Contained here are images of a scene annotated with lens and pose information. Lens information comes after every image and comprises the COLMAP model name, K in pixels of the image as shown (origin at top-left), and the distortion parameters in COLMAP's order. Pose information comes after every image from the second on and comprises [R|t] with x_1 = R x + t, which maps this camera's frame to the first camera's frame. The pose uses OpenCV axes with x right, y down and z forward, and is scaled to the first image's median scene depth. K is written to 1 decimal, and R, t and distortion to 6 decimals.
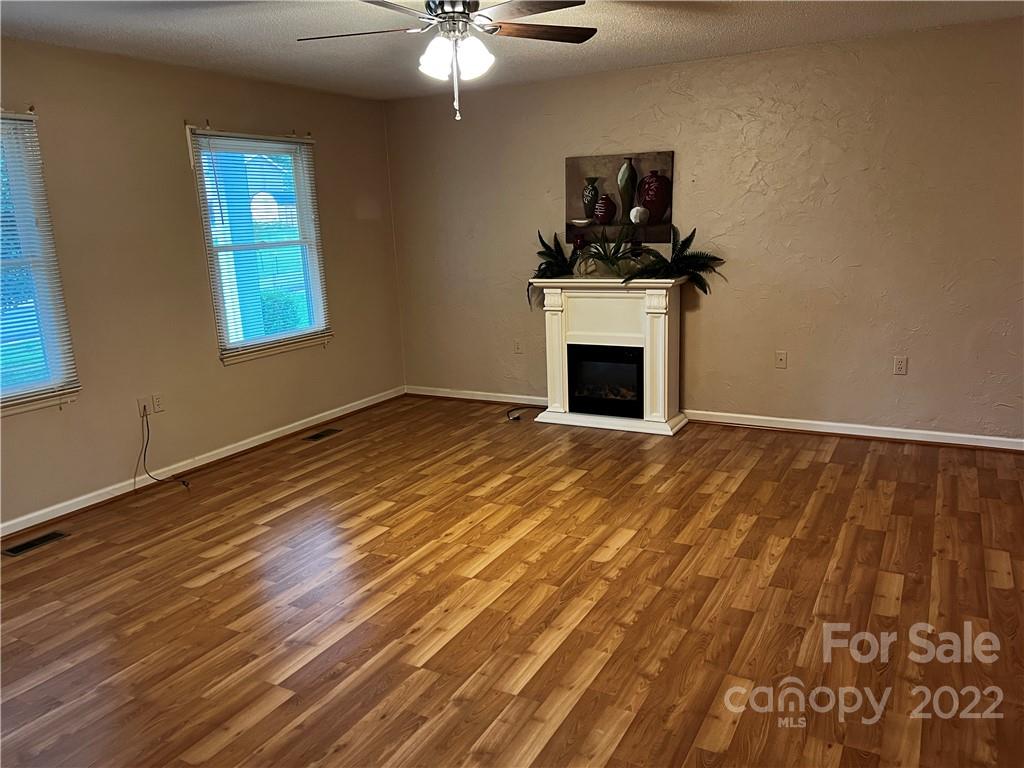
lens RADIAL K [[763.4, 0, 512.4], [0, 763.4, 390.6], [0, 0, 1]] dist [0.058984, -0.065715]
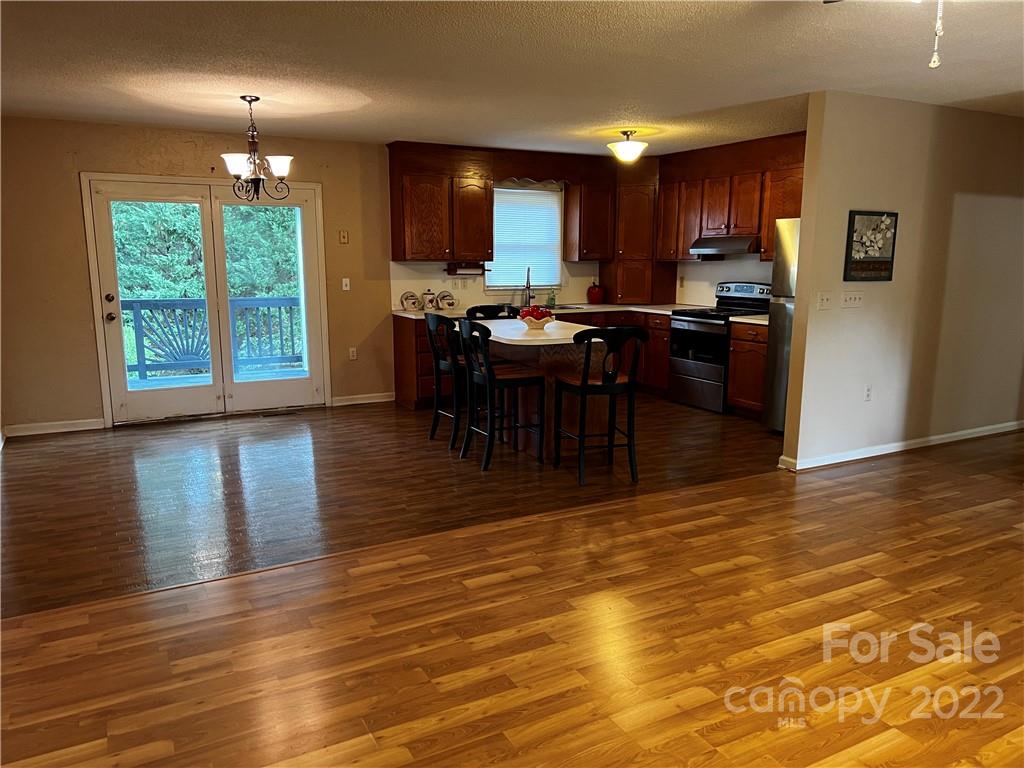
lens RADIAL K [[763.4, 0, 522.3], [0, 763.4, 386.9], [0, 0, 1]] dist [0.058984, -0.065715]
pose [[-0.847887, -0.057147, 0.527087, -0.099803], [0.147407, 0.929564, 0.337907, -0.292627], [-0.509272, 0.364203, -0.779742, 1.325229]]
